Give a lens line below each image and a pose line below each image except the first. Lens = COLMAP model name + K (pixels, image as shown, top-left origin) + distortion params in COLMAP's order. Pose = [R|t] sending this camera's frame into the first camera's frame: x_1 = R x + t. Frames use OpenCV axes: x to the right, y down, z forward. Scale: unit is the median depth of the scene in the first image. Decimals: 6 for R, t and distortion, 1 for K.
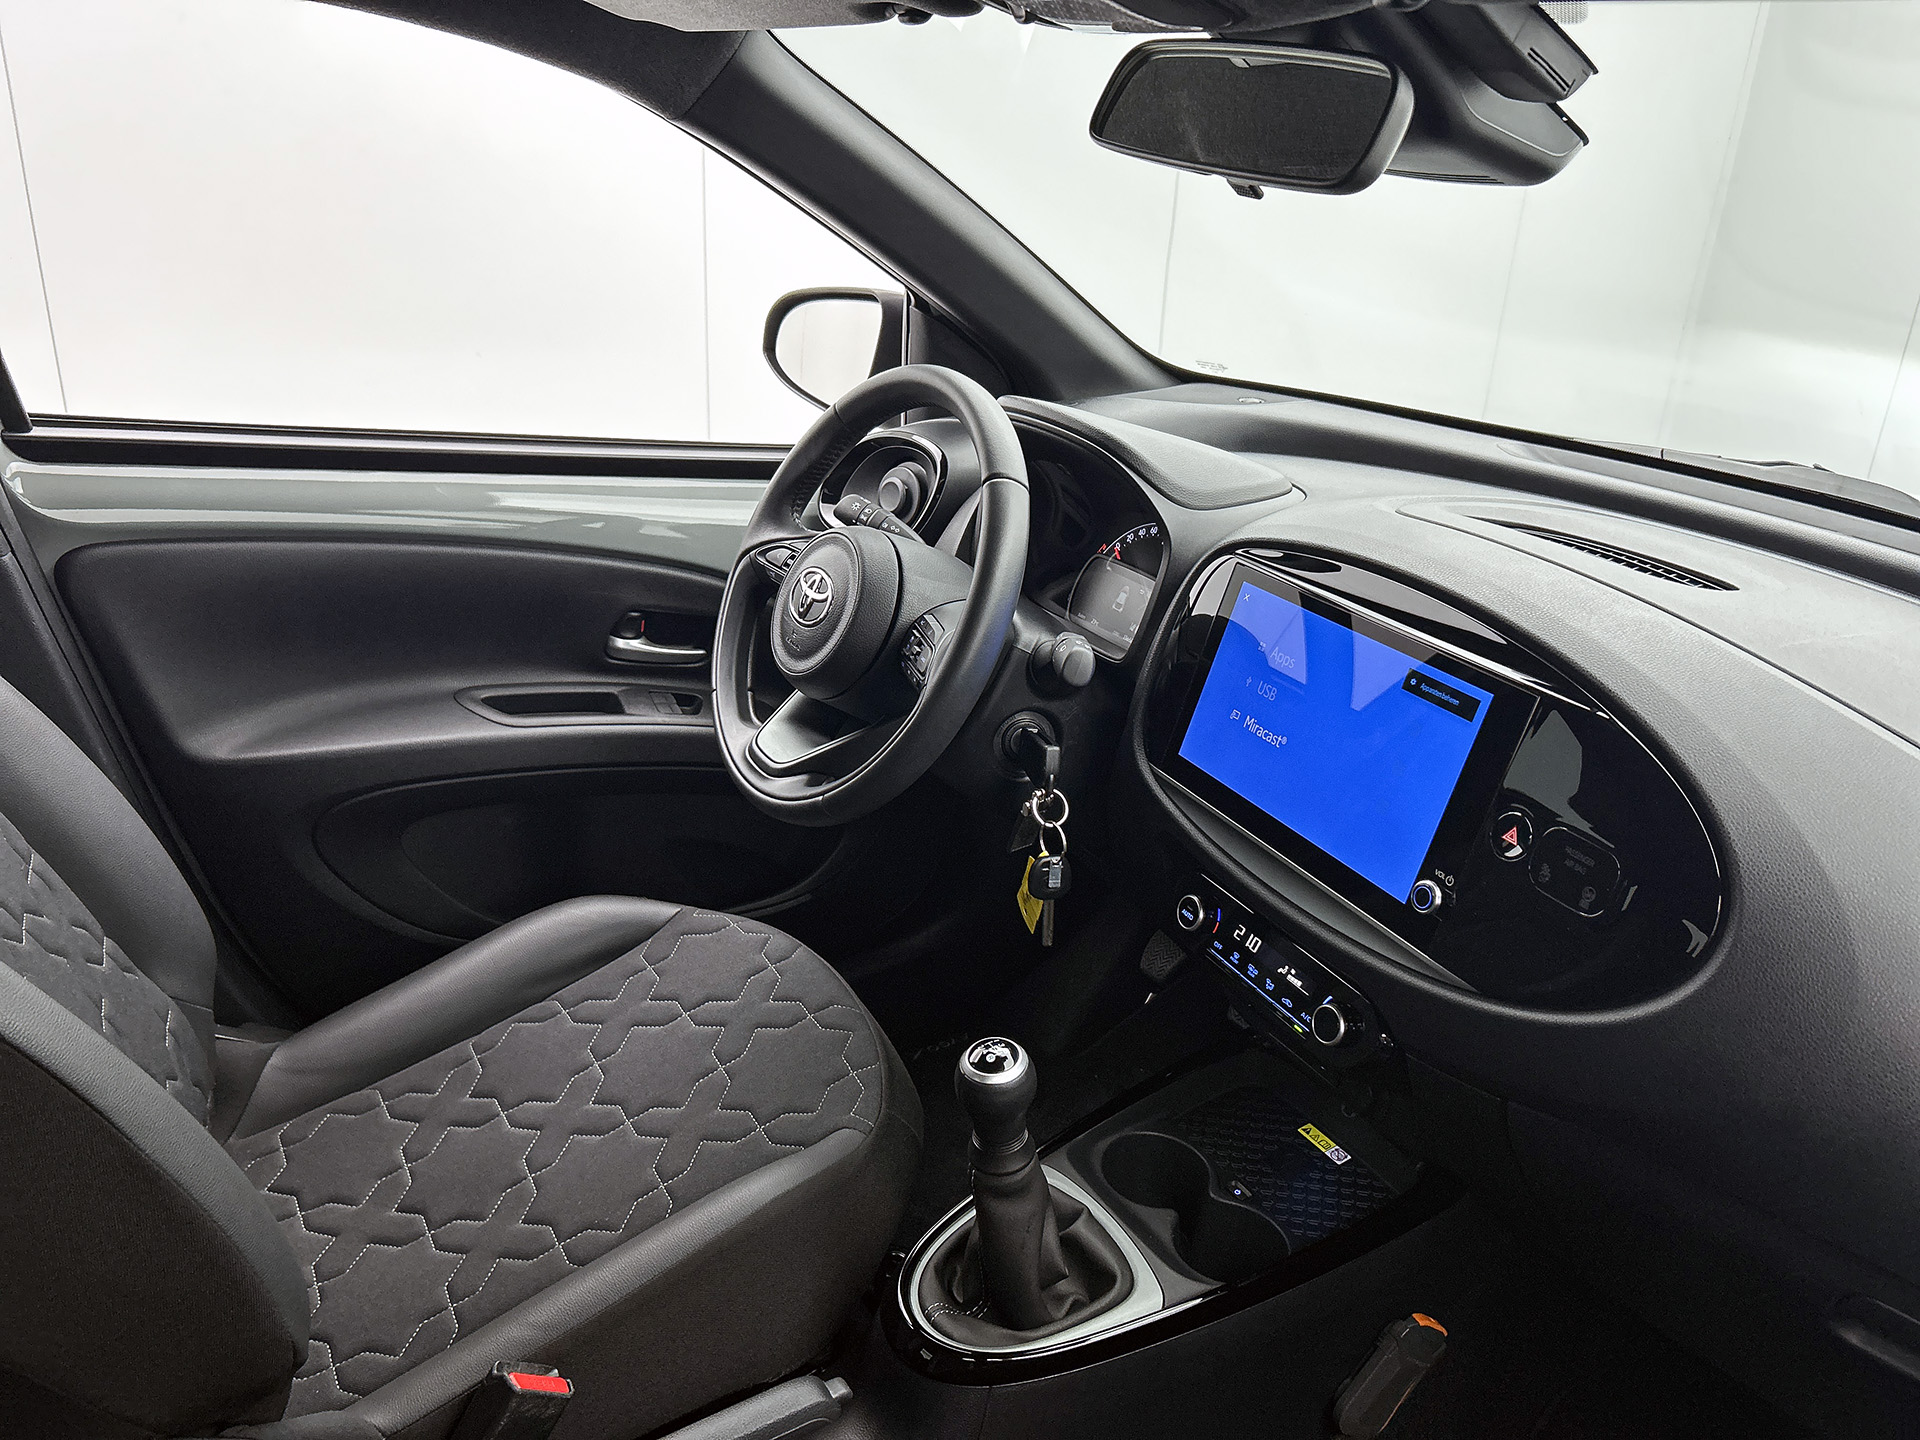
lens RADIAL K [[1463.9, 0, 948.6], [0, 1463.9, 706.1], [0, 0, 1]] dist [0.047958, -0.067600]
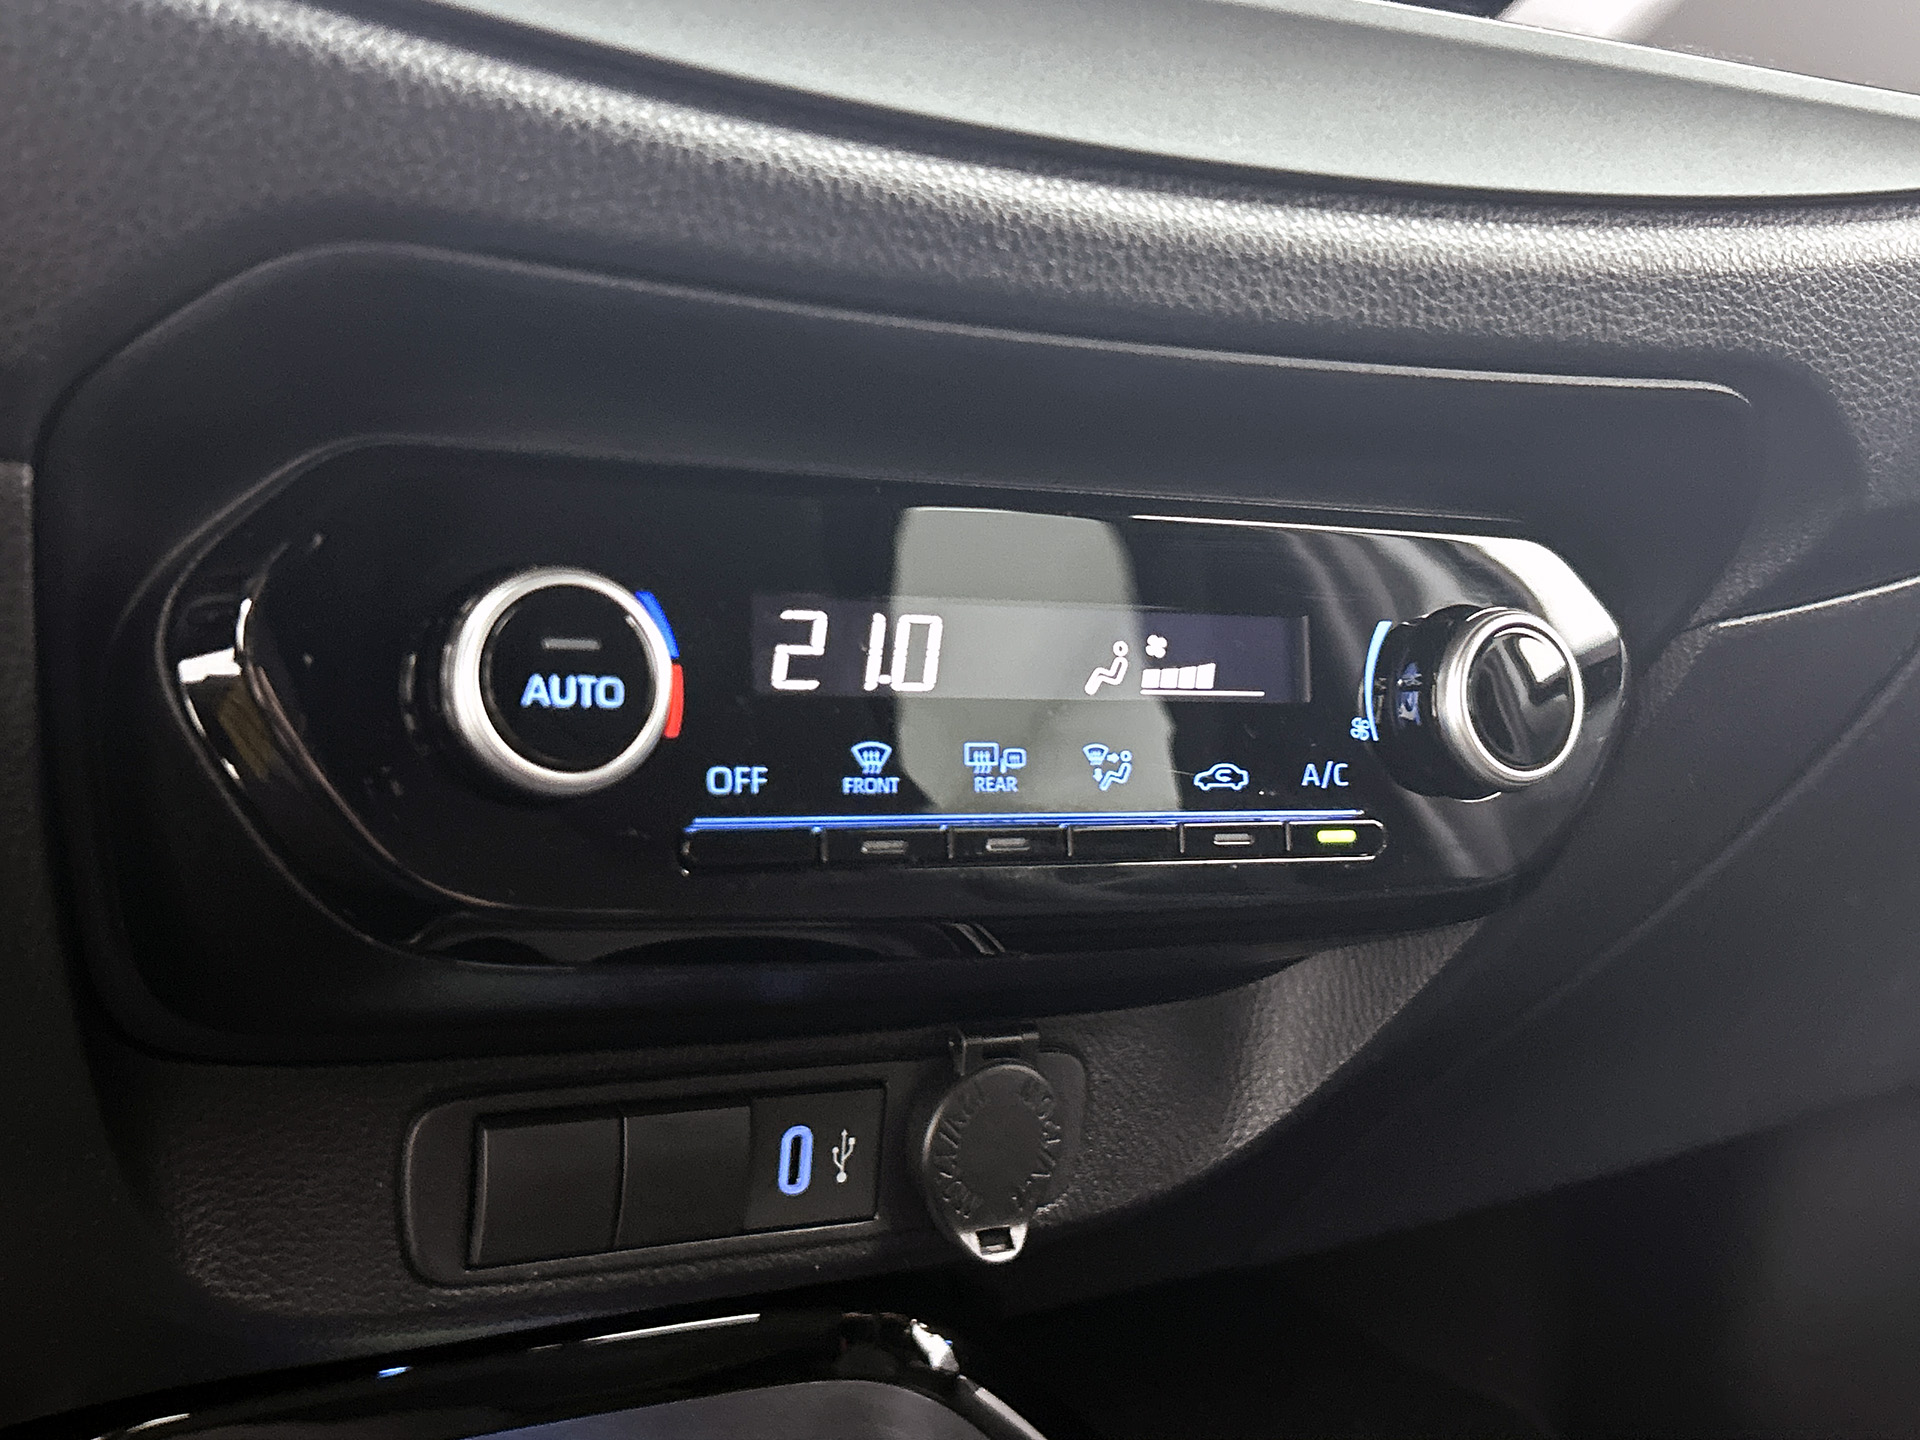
lens RADIAL K [[2267.8, 0, 964.8], [0, 2267.8, 722.6], [0, 0, 1]] dist [0.067824, 0.000000]
pose [[-0.046497, -0.242477, 0.969042, -0.082954], [0.267121, 0.931745, 0.245961, 0.102658], [-0.962541, 0.270288, 0.021447, 1.017802]]
